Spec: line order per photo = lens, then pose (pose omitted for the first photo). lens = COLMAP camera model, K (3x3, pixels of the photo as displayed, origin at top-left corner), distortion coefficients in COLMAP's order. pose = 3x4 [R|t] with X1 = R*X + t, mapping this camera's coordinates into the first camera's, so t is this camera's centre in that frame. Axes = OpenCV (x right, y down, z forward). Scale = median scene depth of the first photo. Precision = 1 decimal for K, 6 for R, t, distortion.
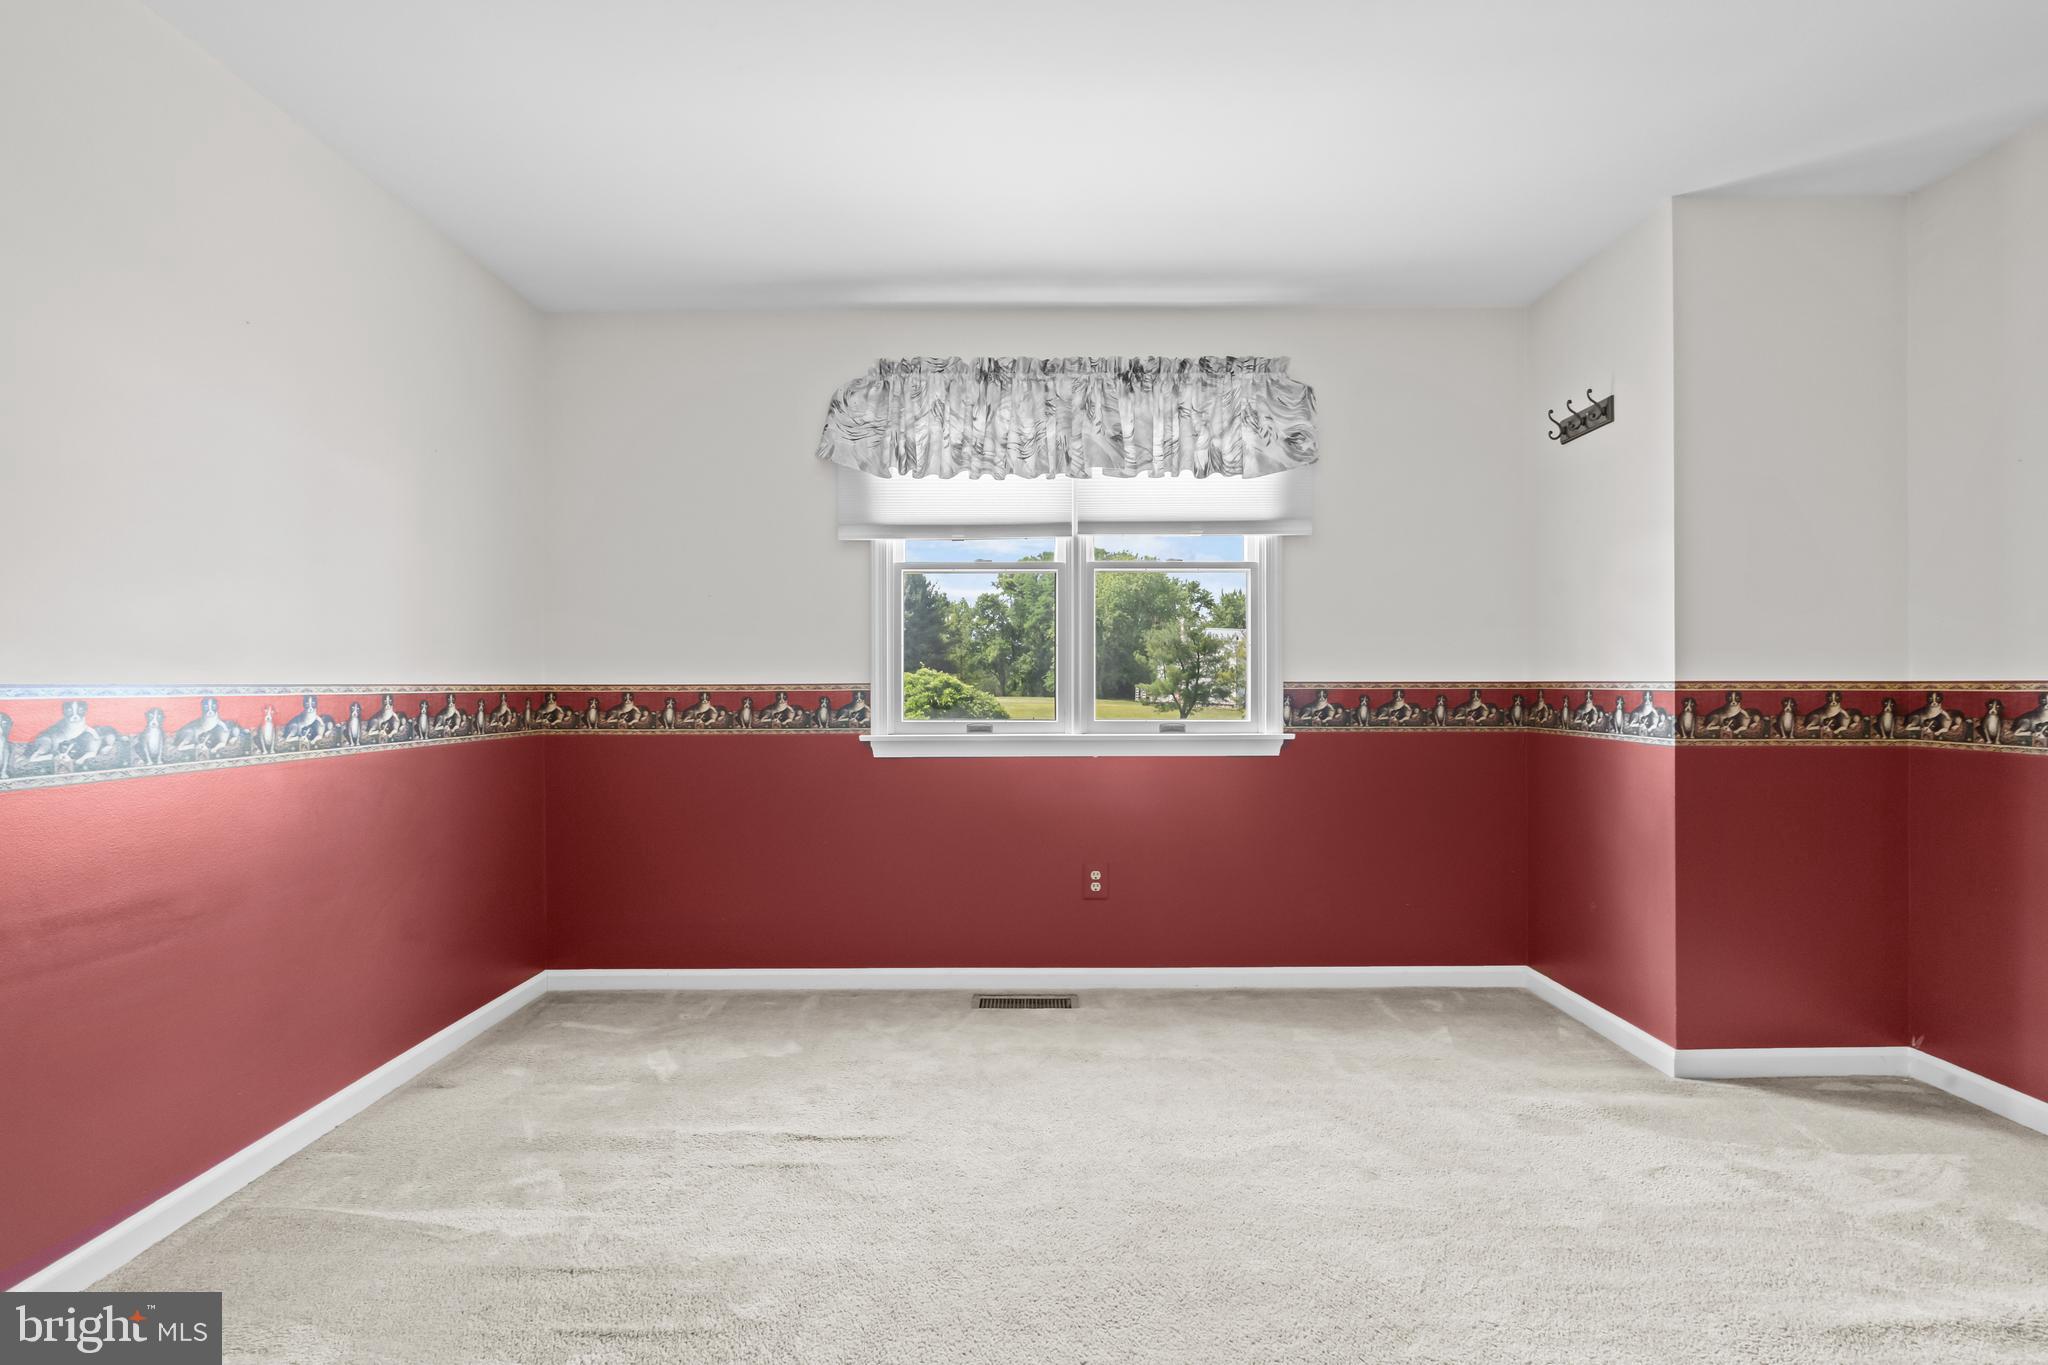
lens RADIAL K [[933.1, 0, 1028.1], [0, 933.1, 689.3], [0, 0, 1]] dist [-0.000597, 0.001325]
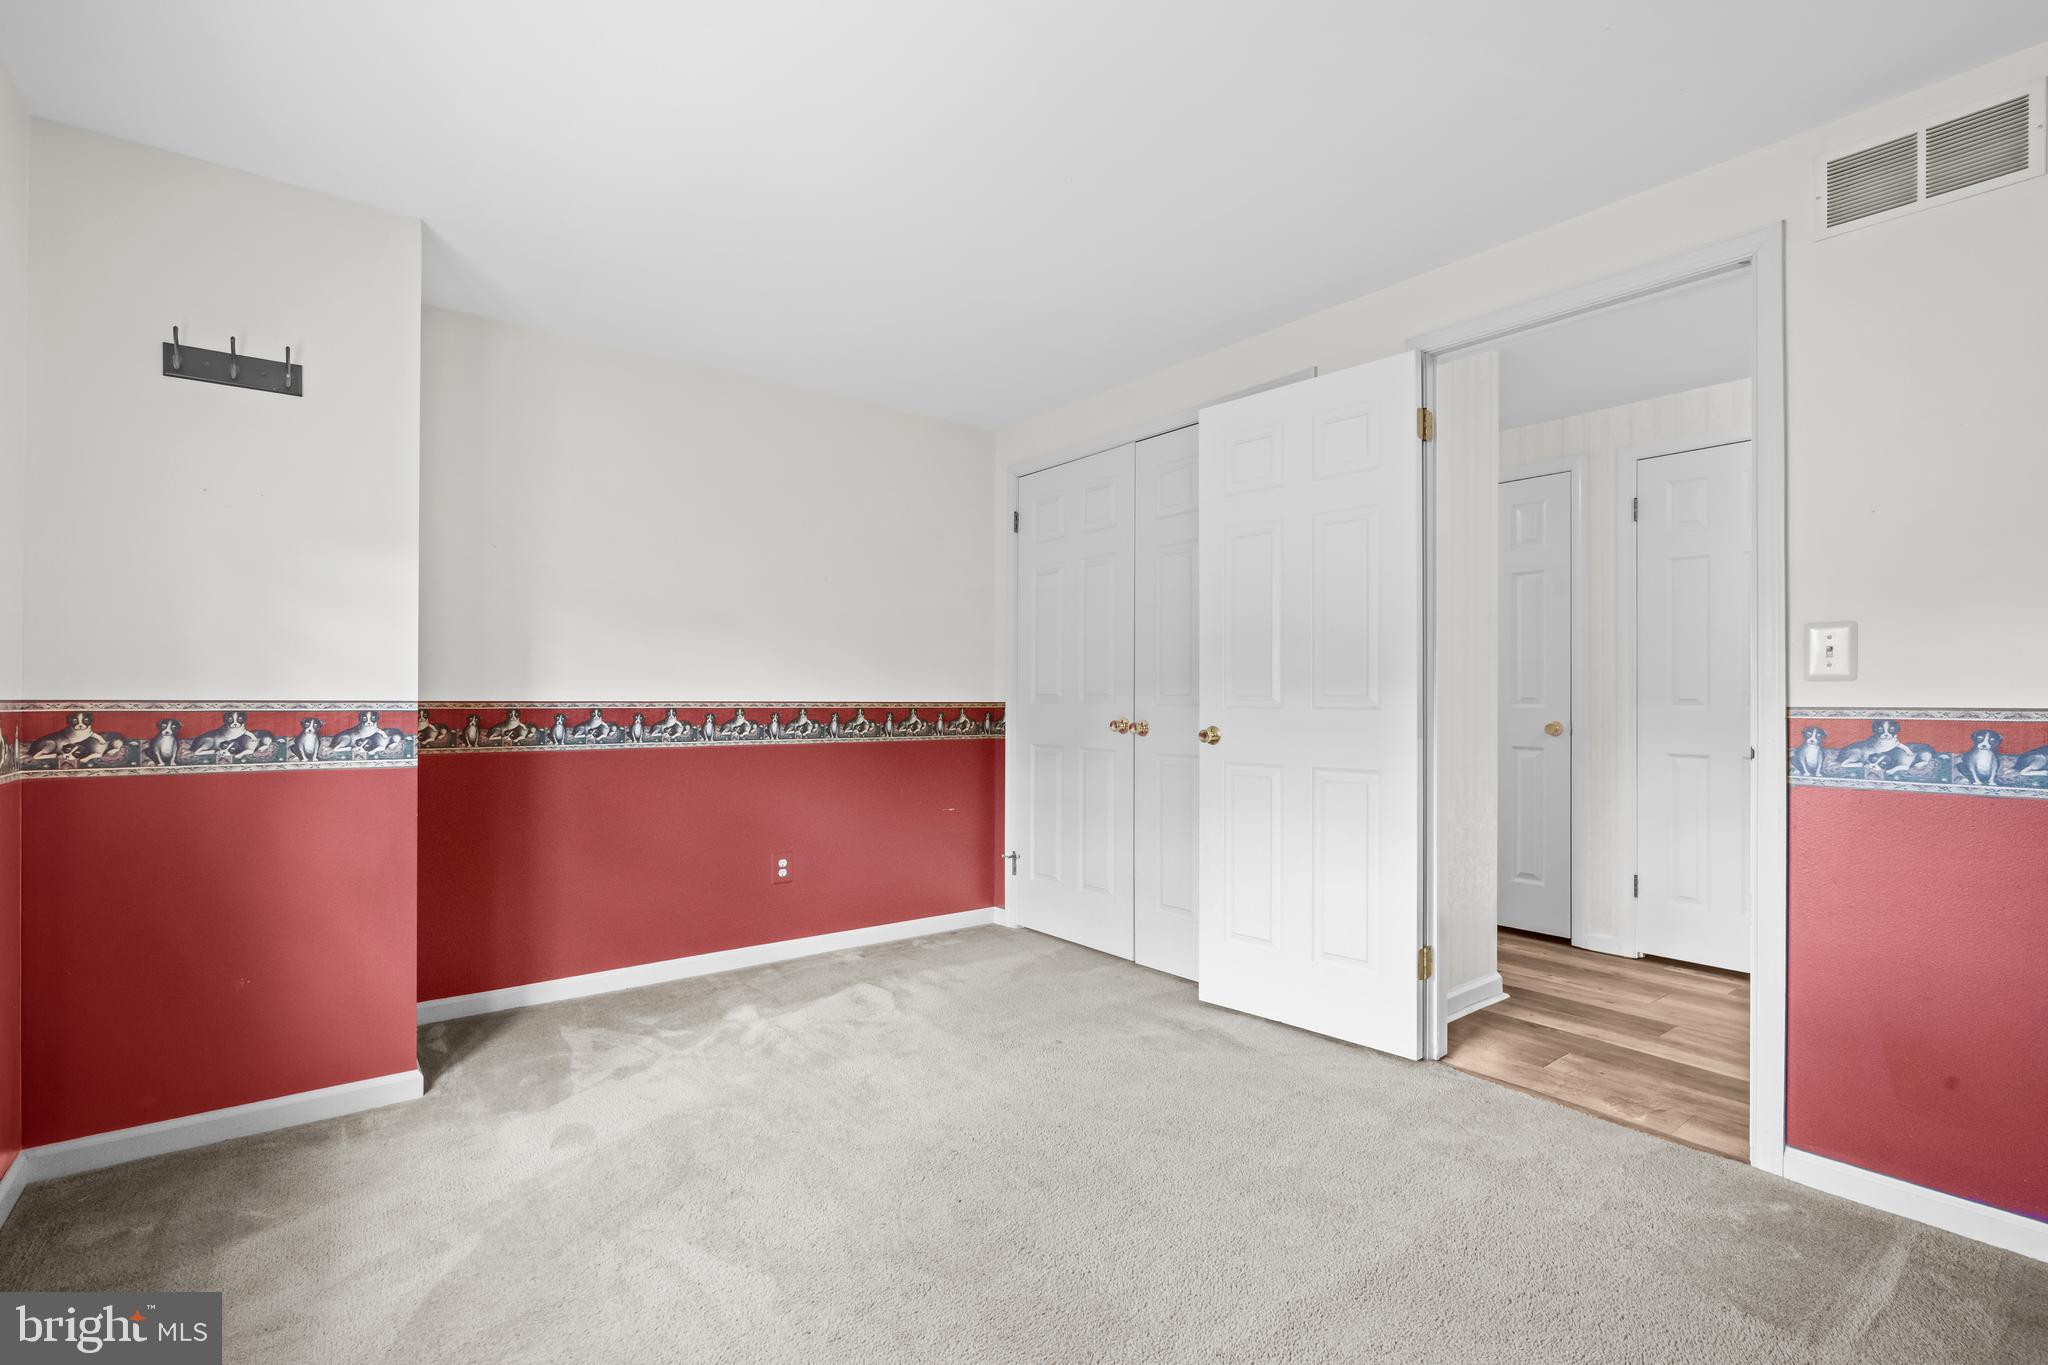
lens RADIAL K [[933.1, 0, 1028.1], [0, 933.1, 689.3], [0, 0, 1]] dist [-0.000597, 0.001325]
pose [[-0.614224, 0.007184, 0.789099, -0.512328], [-0.000238, 0.999957, -0.009290, -0.012560], [-0.789131, -0.005894, -0.614196, 1.123177]]
